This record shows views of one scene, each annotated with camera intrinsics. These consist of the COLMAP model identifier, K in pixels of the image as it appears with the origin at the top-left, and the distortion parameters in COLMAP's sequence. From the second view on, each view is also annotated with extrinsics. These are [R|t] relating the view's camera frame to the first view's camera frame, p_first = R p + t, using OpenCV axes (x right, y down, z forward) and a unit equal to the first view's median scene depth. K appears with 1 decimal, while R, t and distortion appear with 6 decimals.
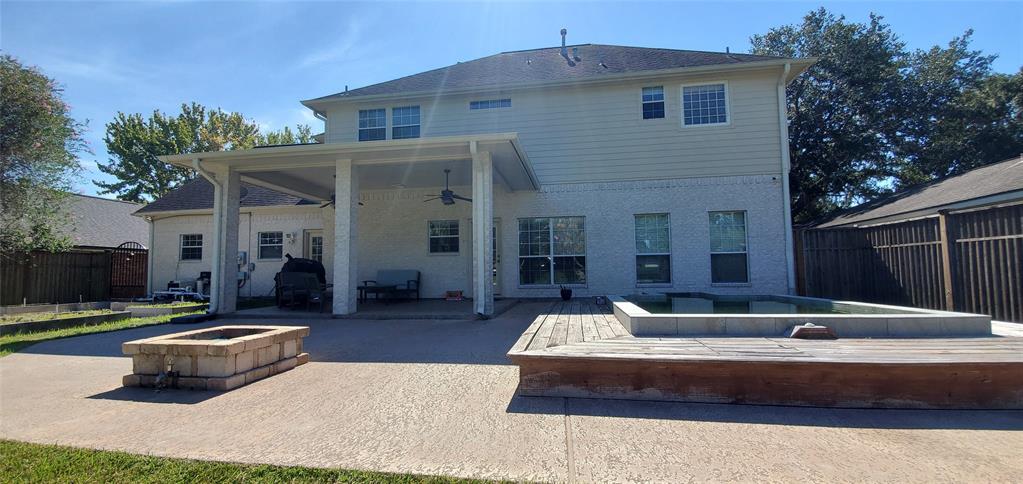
lens RADIAL K [[408.3, 0, 512.6], [0, 408.3, 246.6], [0, 0, 1]] dist [0.009585, -0.016797]
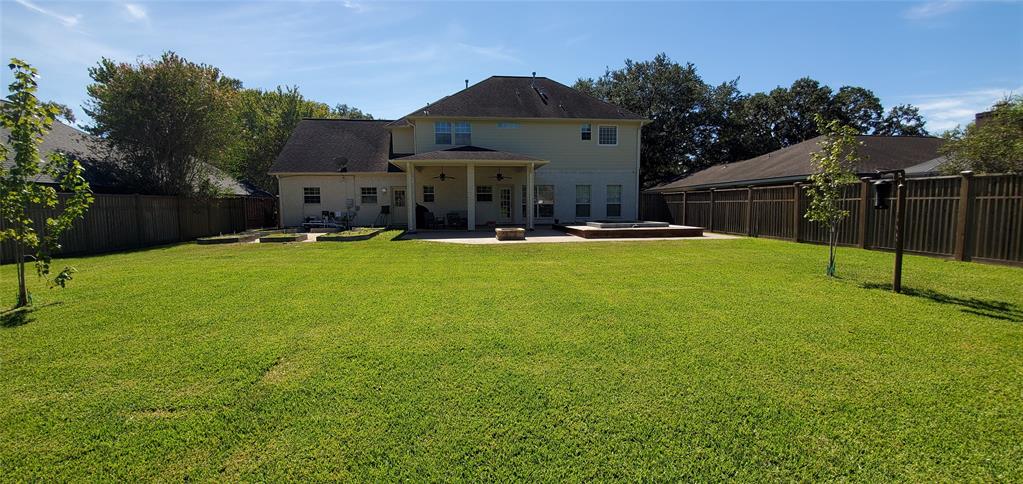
lens RADIAL K [[408.3, 0, 512.6], [0, 408.3, 246.6], [0, 0, 1]] dist [0.009585, -0.016797]
pose [[0.959717, -0.023824, 0.279956, -0.509532], [-0.020459, 0.987828, 0.154200, -0.067059], [-0.280222, -0.153716, 0.947548, -0.804575]]
